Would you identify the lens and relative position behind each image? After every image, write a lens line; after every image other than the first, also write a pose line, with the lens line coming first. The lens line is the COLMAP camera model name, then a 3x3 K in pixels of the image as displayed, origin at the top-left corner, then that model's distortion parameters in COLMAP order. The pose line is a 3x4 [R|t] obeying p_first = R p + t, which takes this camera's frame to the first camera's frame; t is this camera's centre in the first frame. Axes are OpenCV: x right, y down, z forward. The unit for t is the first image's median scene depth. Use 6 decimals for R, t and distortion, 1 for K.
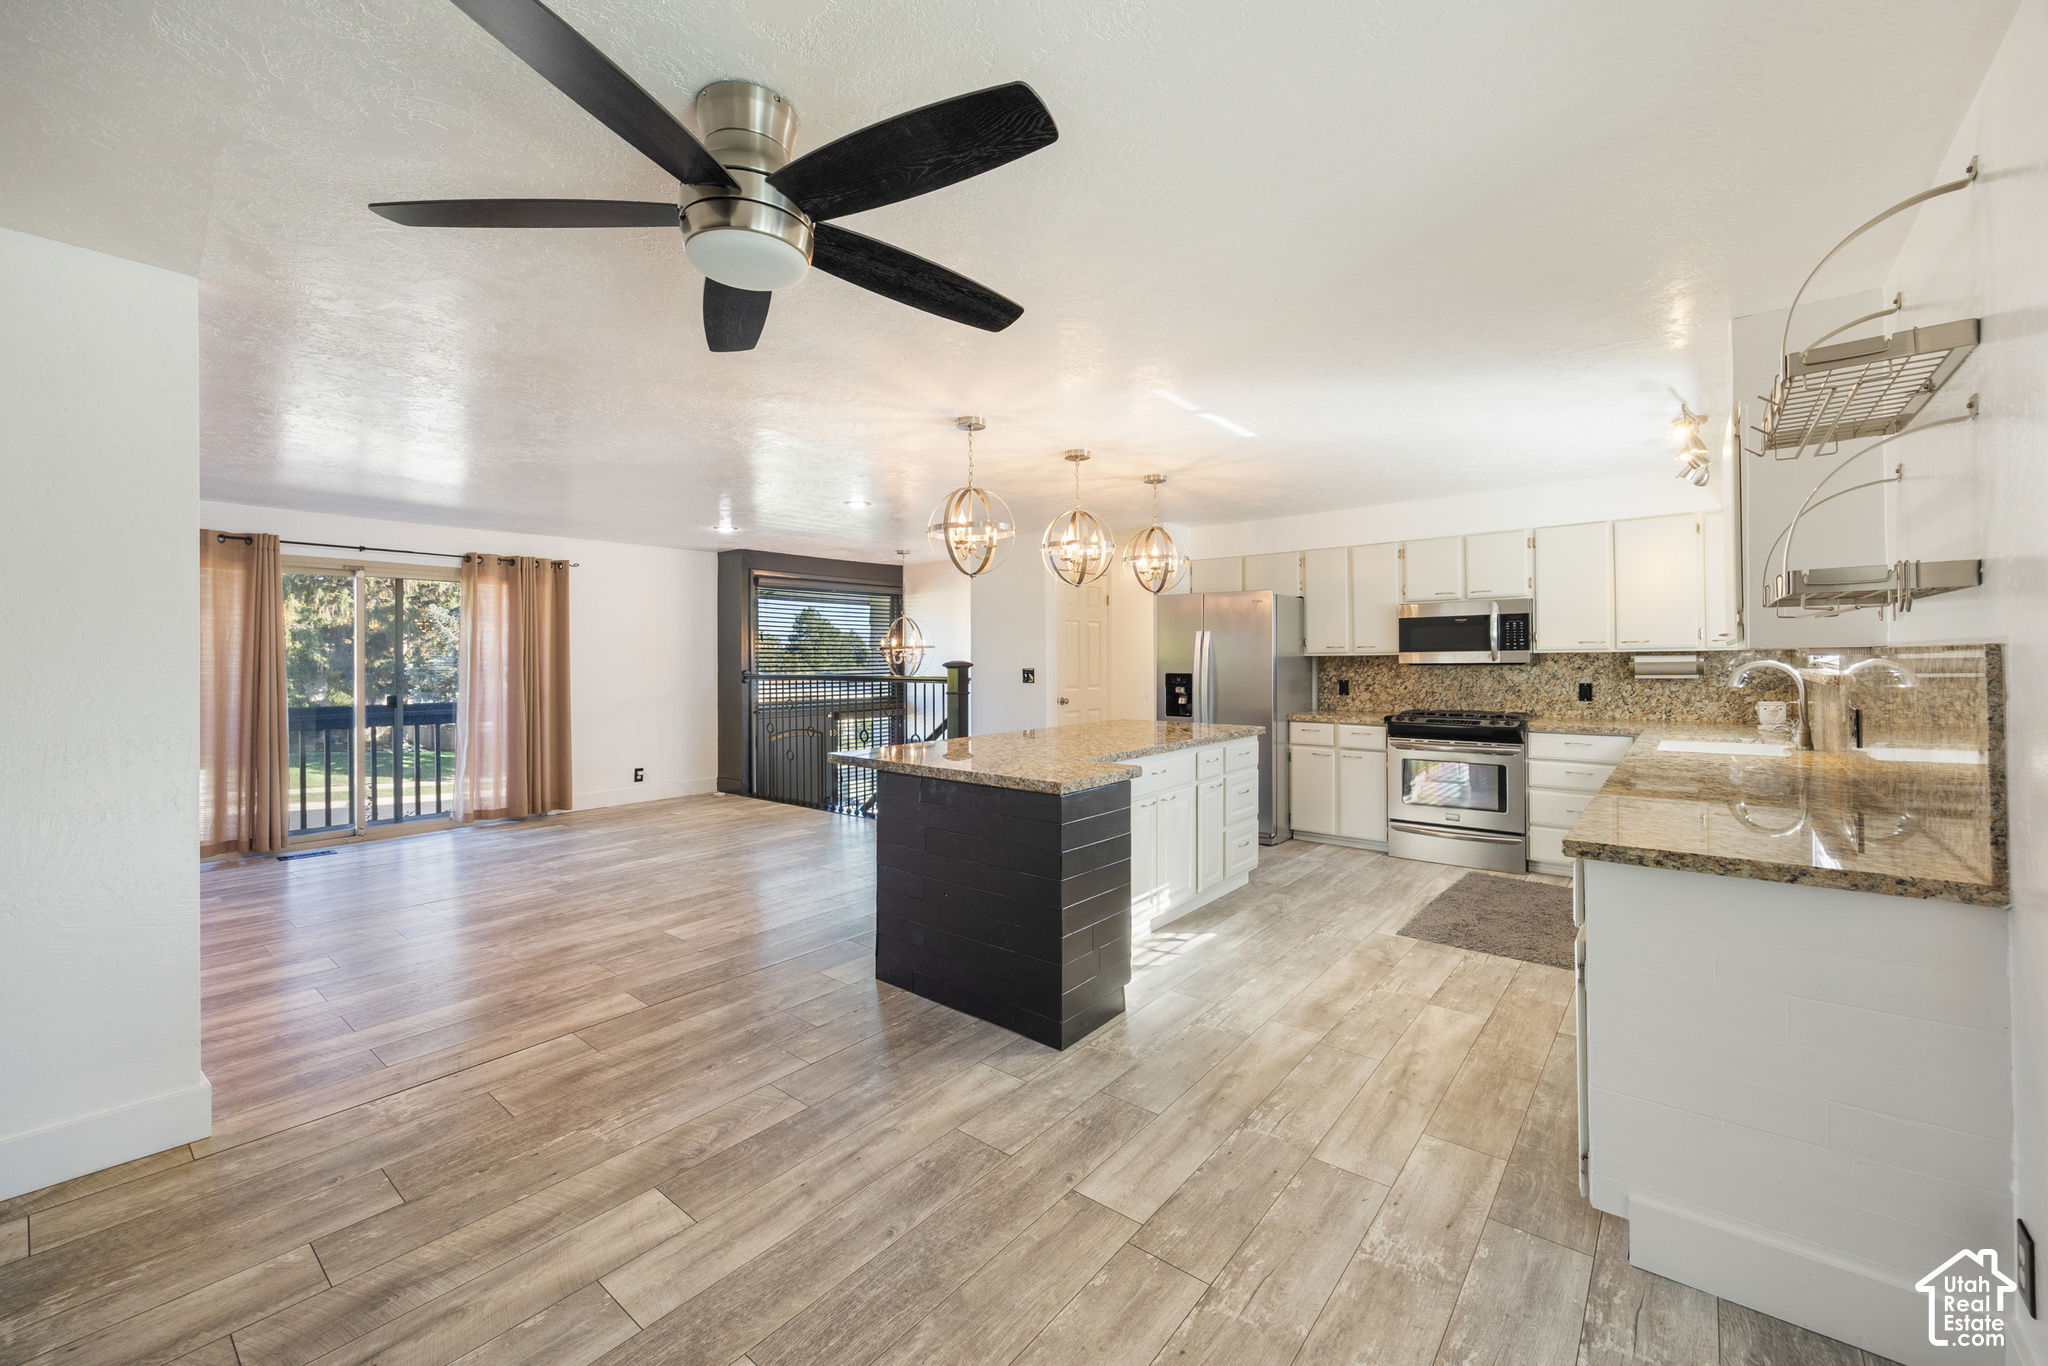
lens RADIAL K [[829.6, 0, 1010.8], [0, 829.6, 666.1], [0, 0, 1]] dist [-0.000916, -0.001083]
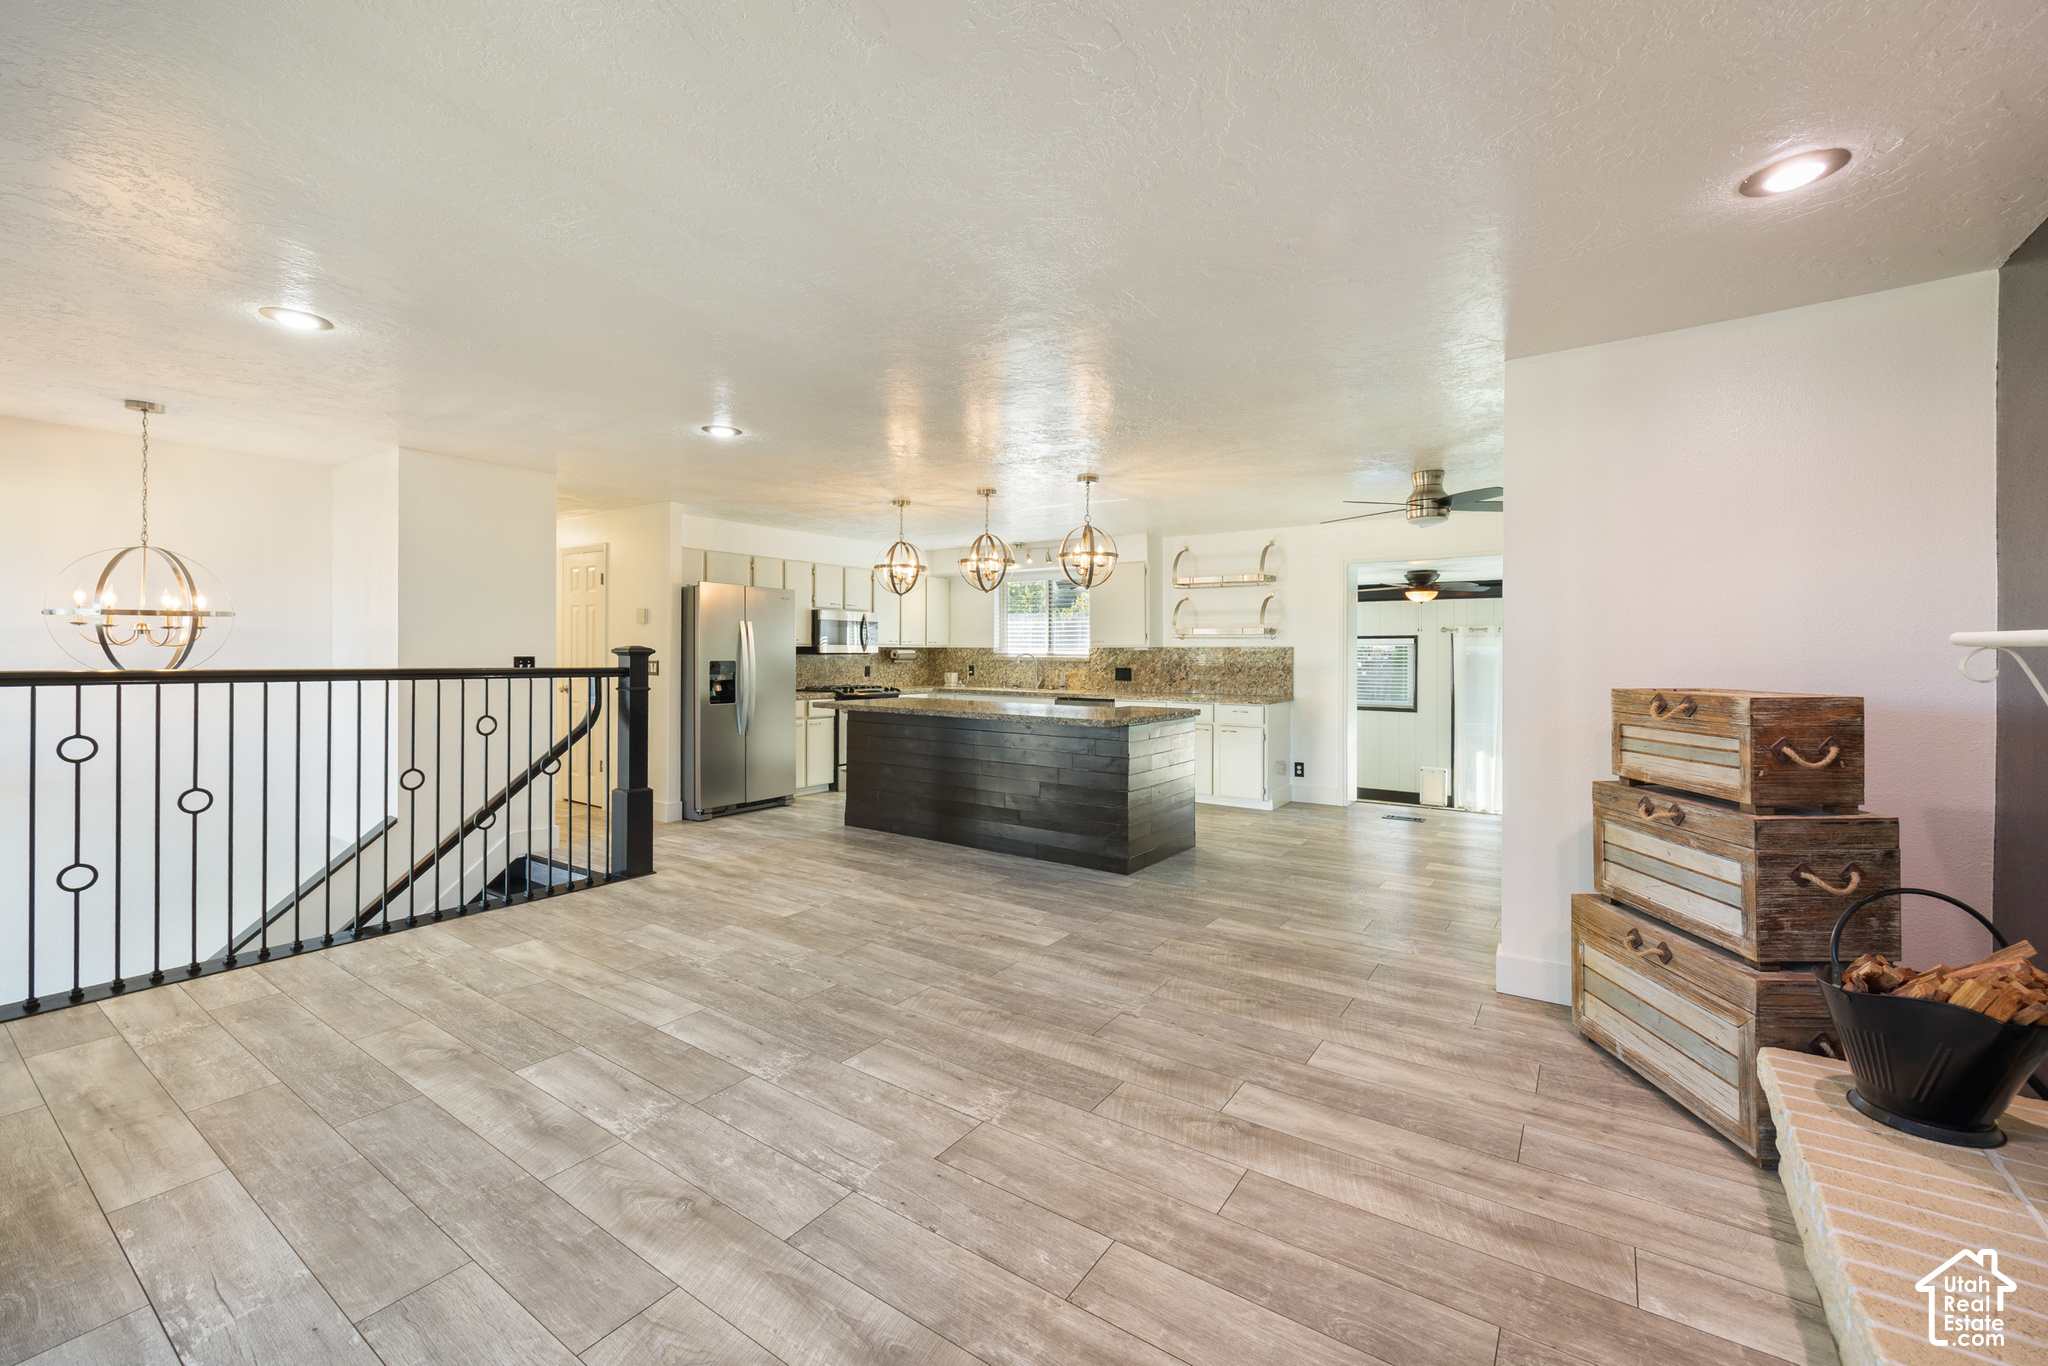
lens RADIAL K [[829.6, 0, 1015.6], [0, 829.6, 673.4], [0, 0, 1]] dist [-0.000916, -0.001083]
pose [[-0.091365, -0.021352, 0.995589, -1.084595], [-0.002396, 0.999772, 0.021221, 0.002033], [-0.995815, -0.000447, -0.091395, 0.922545]]
